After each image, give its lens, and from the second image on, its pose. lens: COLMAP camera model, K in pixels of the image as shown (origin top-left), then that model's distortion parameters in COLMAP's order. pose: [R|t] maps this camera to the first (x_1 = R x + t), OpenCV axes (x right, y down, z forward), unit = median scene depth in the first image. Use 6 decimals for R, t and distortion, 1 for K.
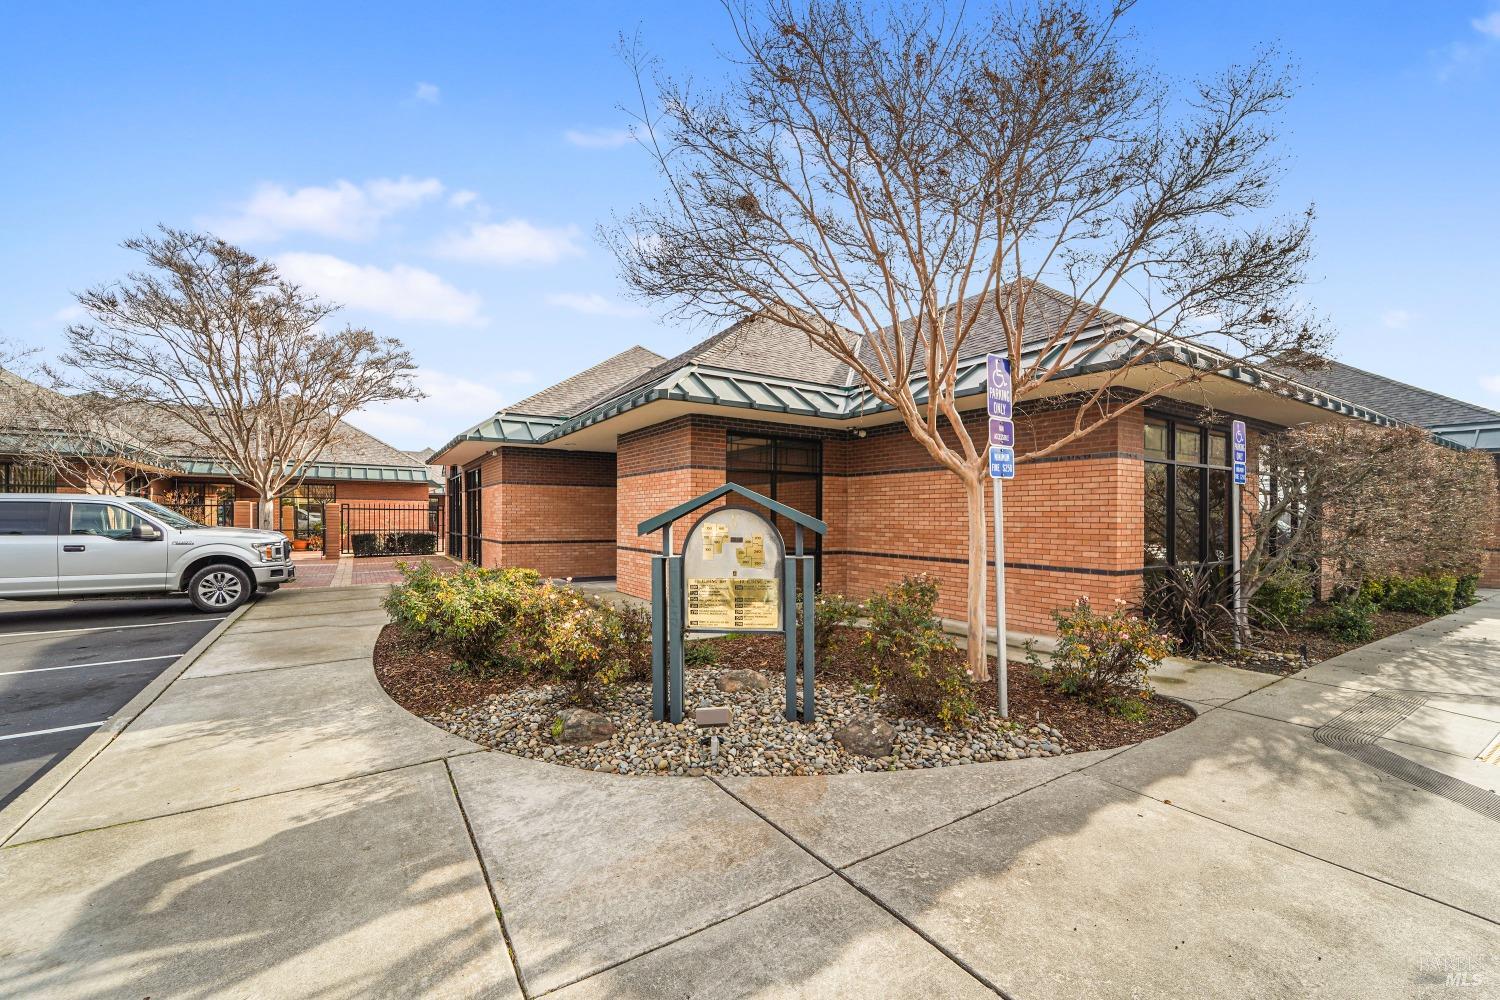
lens RADIAL K [[613.6, 0, 738.6], [0, 613.6, 512.4], [0, 0, 1]] dist [-0.015195, -0.001203]
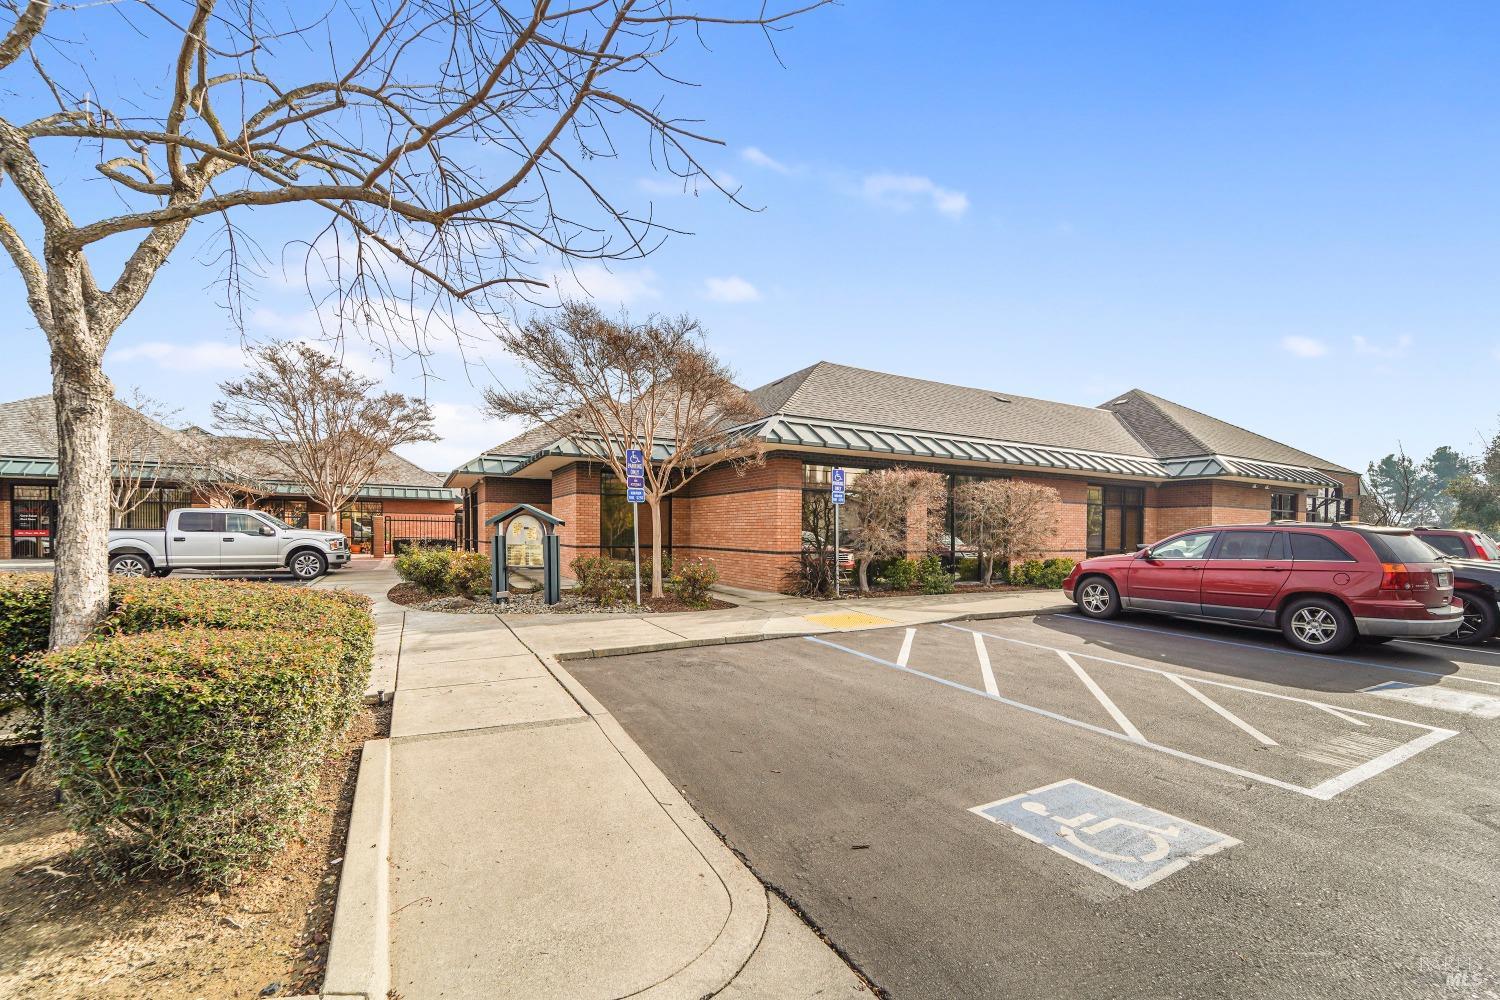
lens RADIAL K [[613.6, 0, 737.0], [0, 613.6, 532.5], [0, 0, 1]] dist [-0.015195, -0.001203]
pose [[0.997692, 0.003977, -0.067792, 0.335904], [-0.003465, 0.999965, 0.007671, 0.013785], [0.067820, -0.007418, 0.997670, -0.452798]]
